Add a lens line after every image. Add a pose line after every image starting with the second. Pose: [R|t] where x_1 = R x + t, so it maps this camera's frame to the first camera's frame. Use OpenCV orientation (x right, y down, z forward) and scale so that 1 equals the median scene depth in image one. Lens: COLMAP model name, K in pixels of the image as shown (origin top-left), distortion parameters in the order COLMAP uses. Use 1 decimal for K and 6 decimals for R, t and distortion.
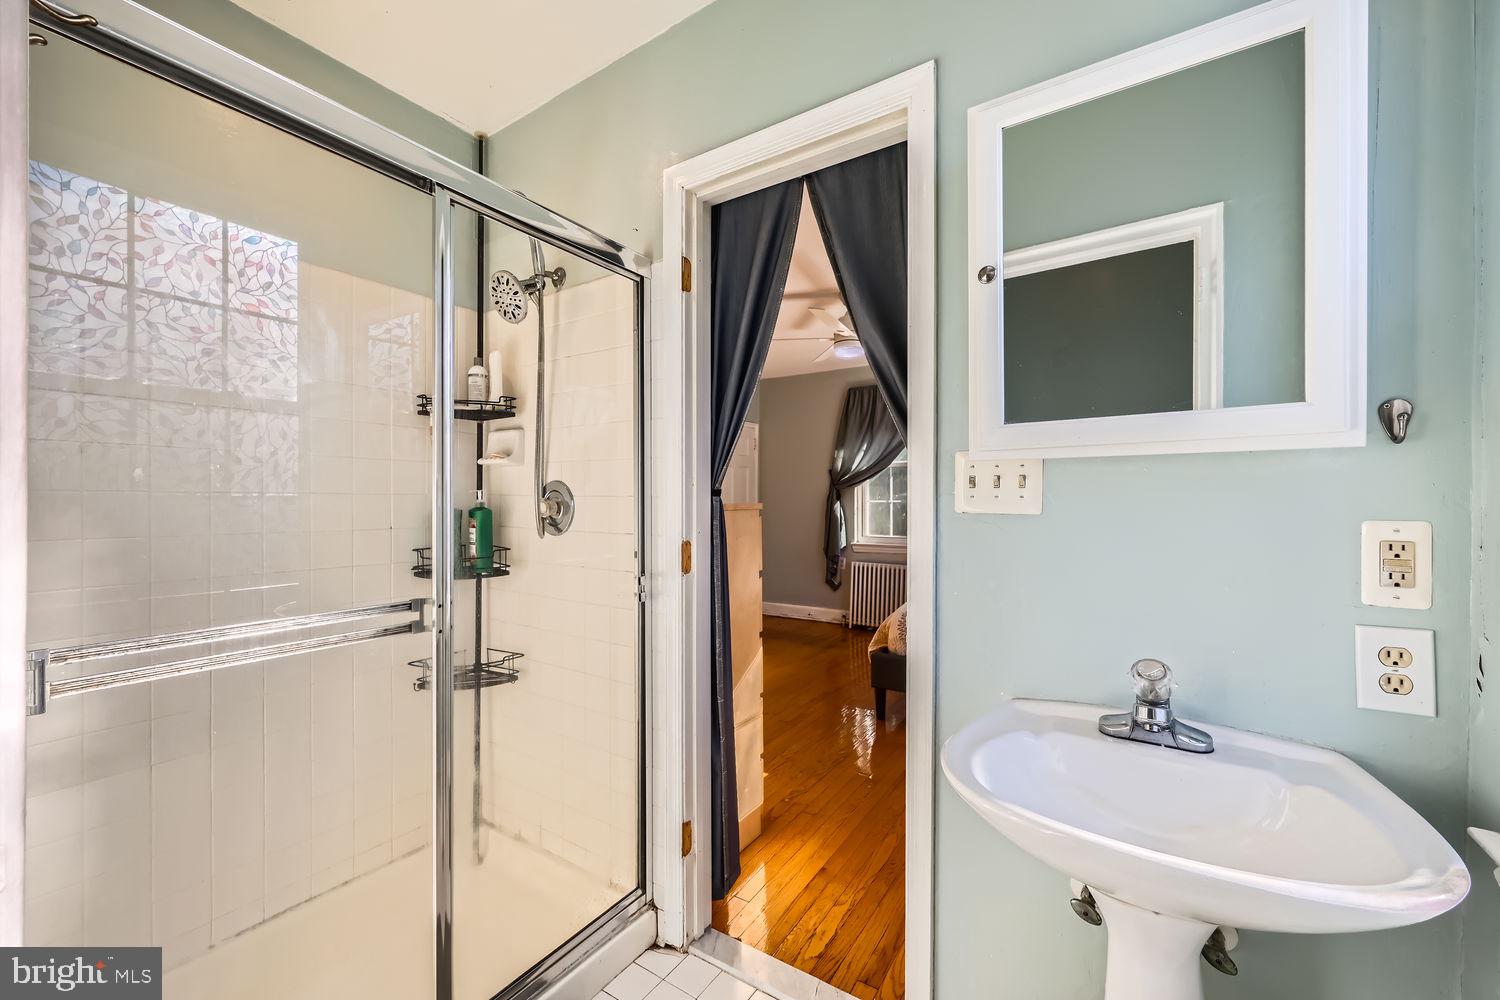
lens RADIAL K [[597.9, 0, 748.6], [0, 597.9, 502.6], [0, 0, 1]] dist [-0.002498, 0.001469]
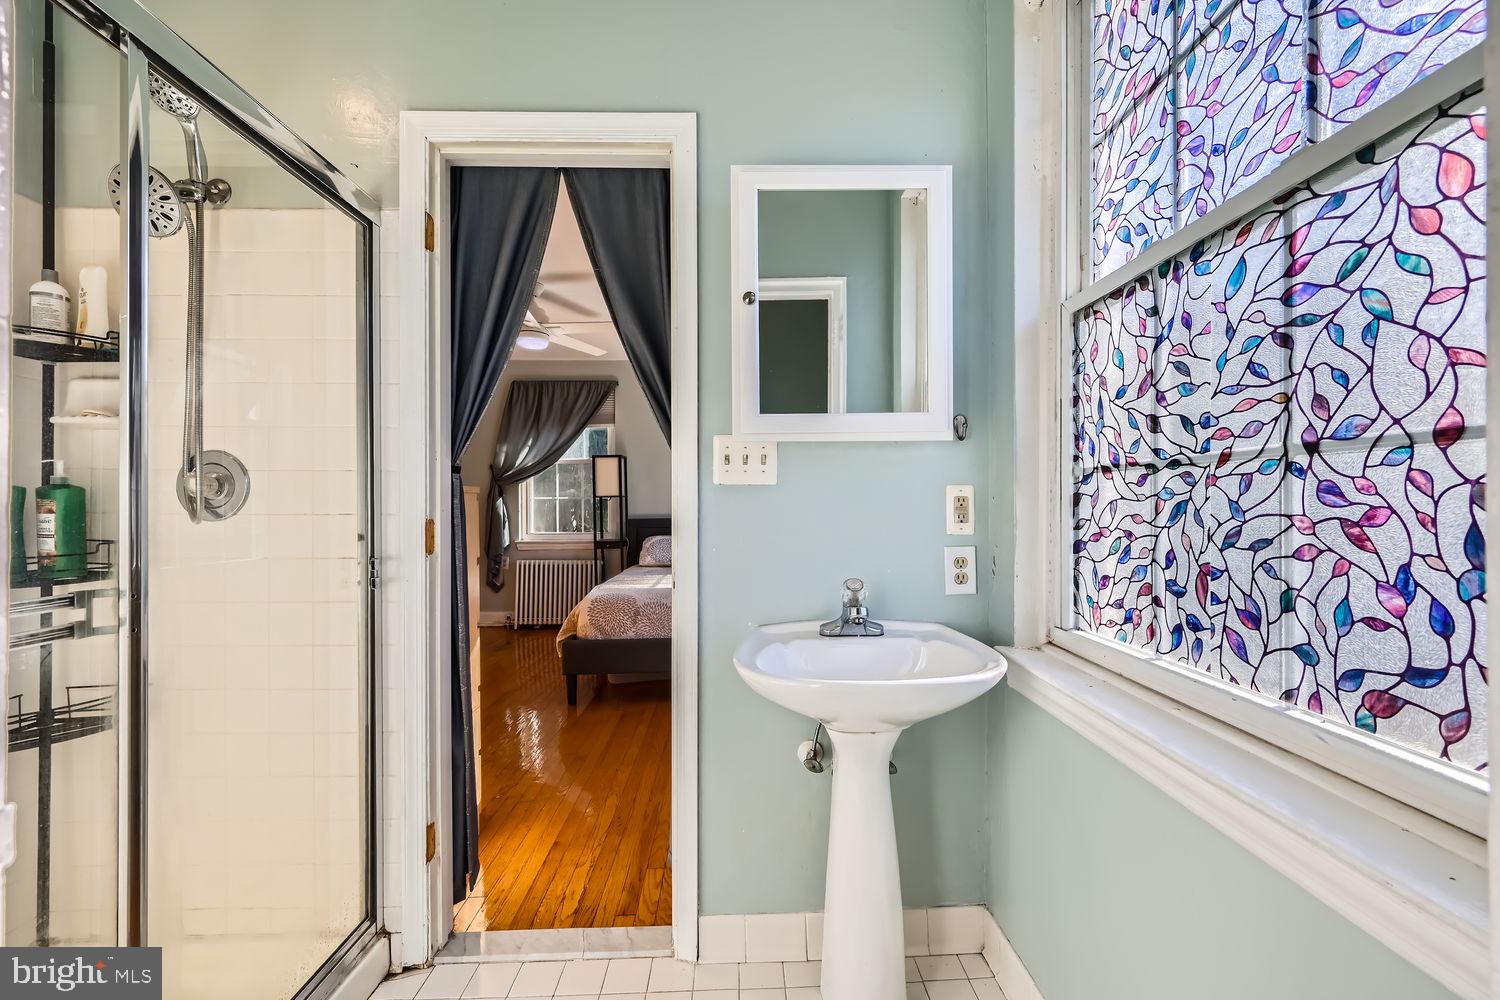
lens RADIAL K [[597.9, 0, 753.9], [0, 597.9, 503.6], [0, 0, 1]] dist [-0.002498, 0.001469]
pose [[0.819694, -0.003073, 0.572794, -0.213995], [0.007032, 0.999964, -0.004699, 0.045838], [-0.572759, 0.007880, 0.819686, -0.045178]]
